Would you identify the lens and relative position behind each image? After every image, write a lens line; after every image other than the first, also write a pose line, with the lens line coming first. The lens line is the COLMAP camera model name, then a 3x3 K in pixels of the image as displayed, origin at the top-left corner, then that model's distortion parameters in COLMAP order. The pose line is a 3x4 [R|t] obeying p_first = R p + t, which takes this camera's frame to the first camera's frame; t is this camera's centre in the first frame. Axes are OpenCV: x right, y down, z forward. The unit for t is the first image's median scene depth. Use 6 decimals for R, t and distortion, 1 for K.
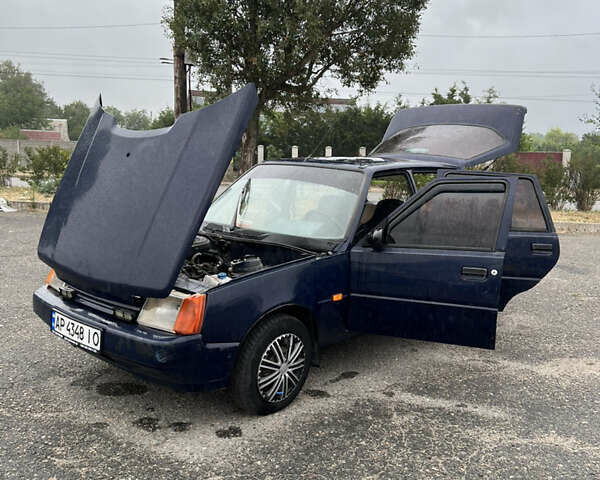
lens RADIAL K [[623.6, 0, 301.2], [0, 623.6, 235.6], [0, 0, 1]] dist [0.034483, 0.000000]
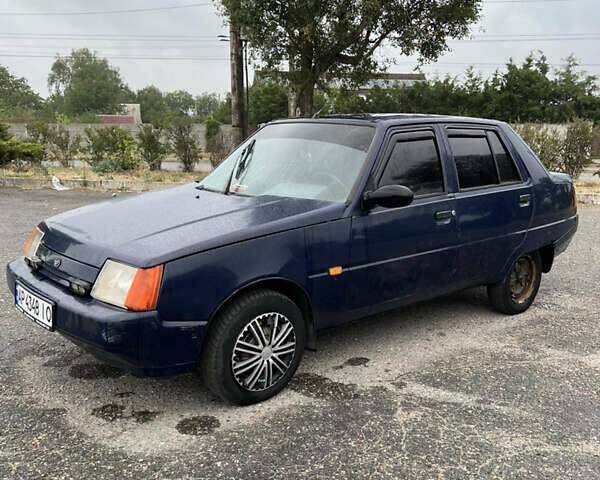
lens RADIAL K [[623.6, 0, 300.2], [0, 623.6, 233.9], [0, 0, 1]] dist [0.034483, 0.000000]
pose [[0.992911, -0.000397, -0.118858, 0.115667], [0.003440, 0.999672, 0.025397, 0.027458], [0.118809, -0.025626, 0.992586, 0.153006]]
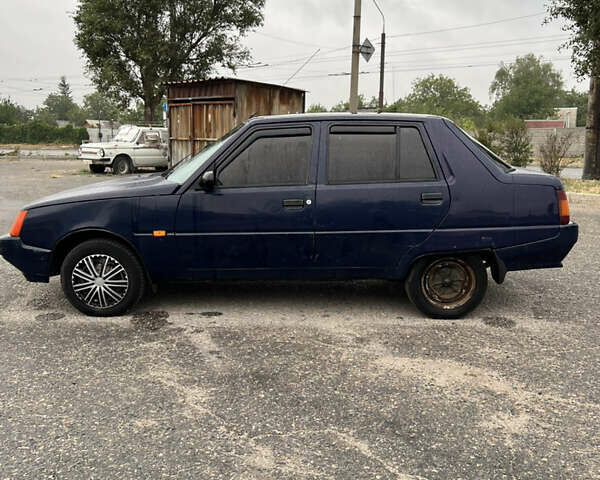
lens RADIAL K [[623.6, 0, 301.5], [0, 623.6, 243.1], [0, 0, 1]] dist [0.034483, 0.000000]
pose [[0.671555, 0.102303, -0.733858, 1.102358], [-0.085348, 0.994510, 0.060537, 0.026323], [0.736023, 0.021980, 0.676600, 0.438082]]
